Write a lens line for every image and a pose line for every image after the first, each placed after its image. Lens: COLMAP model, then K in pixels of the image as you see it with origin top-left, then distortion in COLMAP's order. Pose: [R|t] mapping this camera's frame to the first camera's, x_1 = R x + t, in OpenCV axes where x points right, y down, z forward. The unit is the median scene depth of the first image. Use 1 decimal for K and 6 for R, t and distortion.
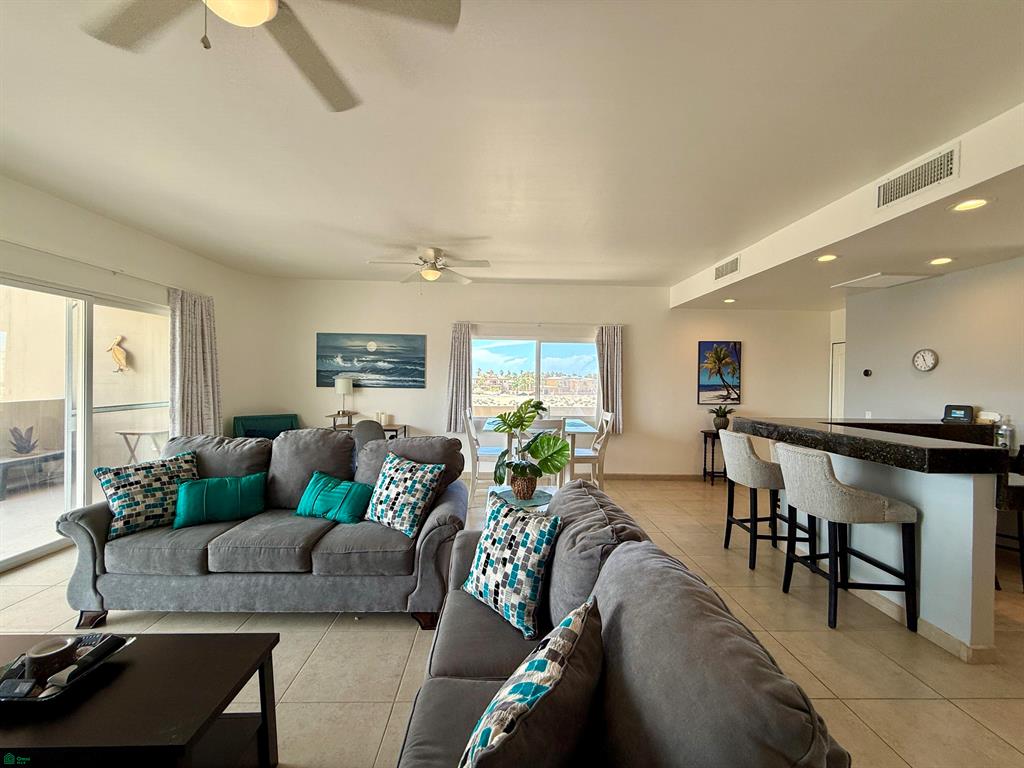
lens RADIAL K [[410.3, 0, 510.7], [0, 410.3, 379.1], [0, 0, 1]] dist [-0.000264, 0.000823]
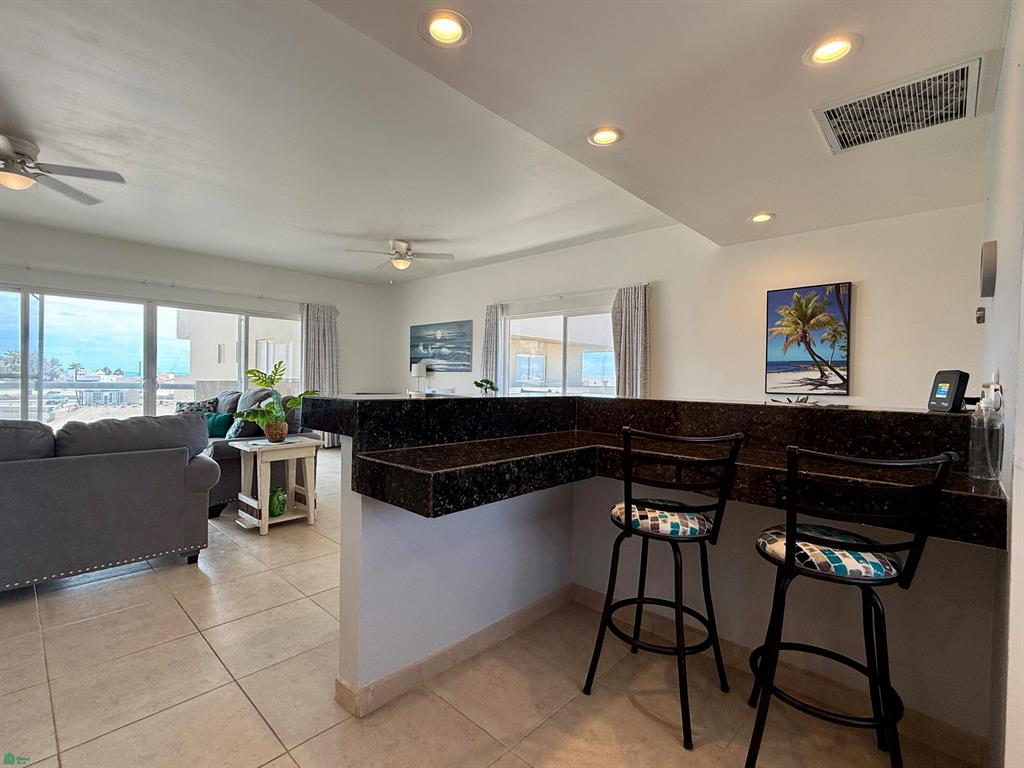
lens RADIAL K [[482.2, 0, 511.0], [0, 482.2, 382.2], [0, 0, 1]] dist [-0.002286, -0.000142]
pose [[0.696143, 0.004108, -0.717891, 0.710650], [-0.012249, 0.999906, -0.006156, 0.053168], [0.717798, 0.013079, 0.696128, 0.224584]]
